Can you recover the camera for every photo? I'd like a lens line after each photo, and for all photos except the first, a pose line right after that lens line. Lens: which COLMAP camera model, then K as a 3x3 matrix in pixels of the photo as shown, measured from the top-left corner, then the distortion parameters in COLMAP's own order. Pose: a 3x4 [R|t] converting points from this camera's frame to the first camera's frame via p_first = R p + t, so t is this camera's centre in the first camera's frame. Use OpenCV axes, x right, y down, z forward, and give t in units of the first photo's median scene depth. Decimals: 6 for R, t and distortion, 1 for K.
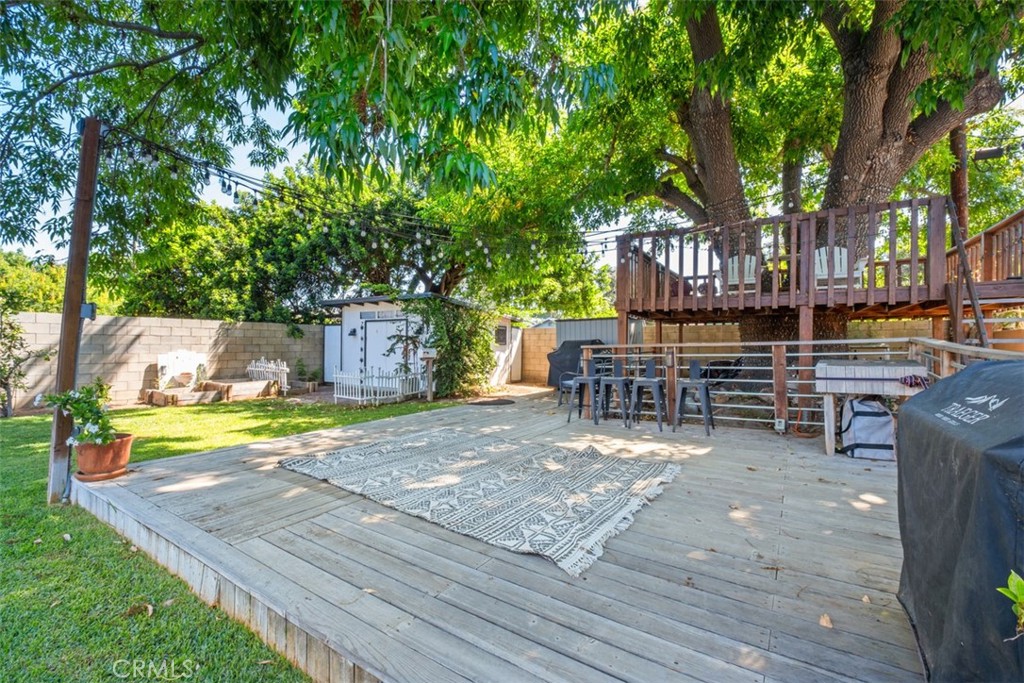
lens RADIAL K [[421.5, 0, 544.2], [0, 421.5, 359.8], [0, 0, 1]] dist [-0.009650, -0.000198]
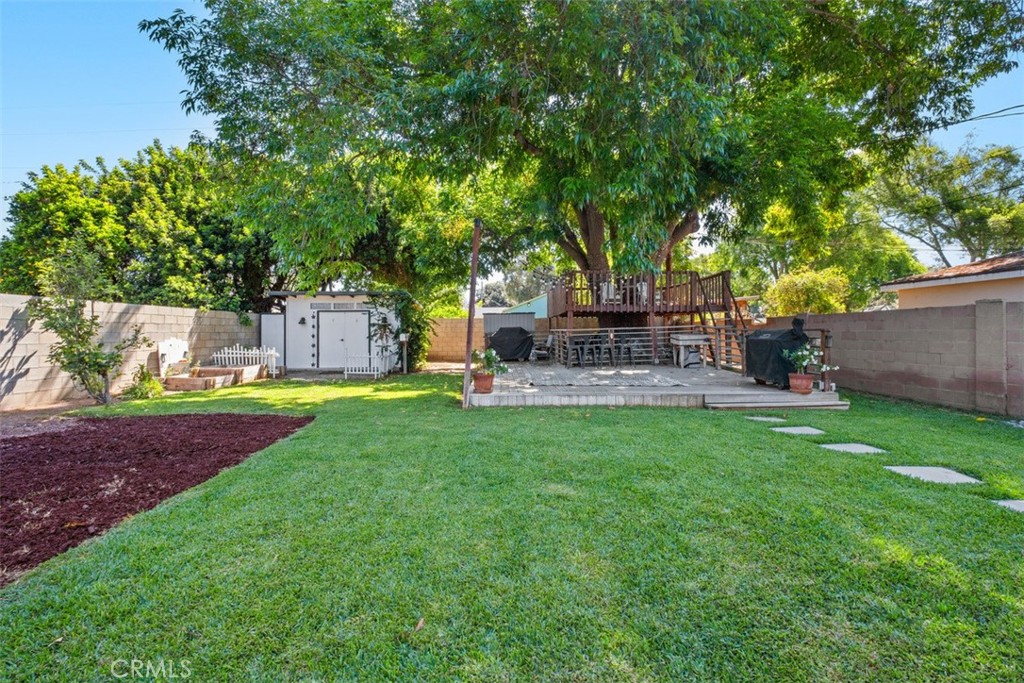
lens RADIAL K [[441.2, 0, 525.0], [0, 441.2, 334.5], [0, 0, 1]] dist [-0.001932, -0.000383]
pose [[0.840165, -0.011787, 0.542203, -0.803858], [0.029433, 0.999281, -0.023884, 0.020953], [-0.541532, 0.036025, 0.839908, -0.398798]]
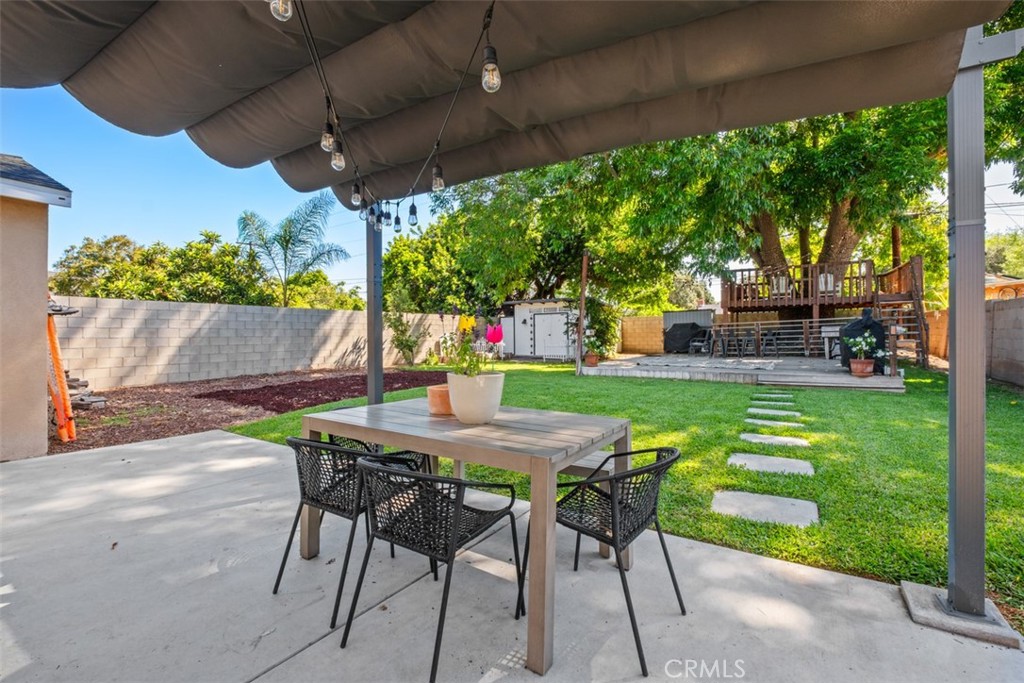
lens RADIAL K [[442.9, 0, 533.9], [0, 442.9, 350.7], [0, 0, 1]] dist [-0.007949, -0.001068]
pose [[0.999668, -0.020867, 0.015131, -0.605646], [0.020858, 0.999782, 0.000767, 0.058205], [-0.015143, -0.000451, 0.999885, -0.879020]]
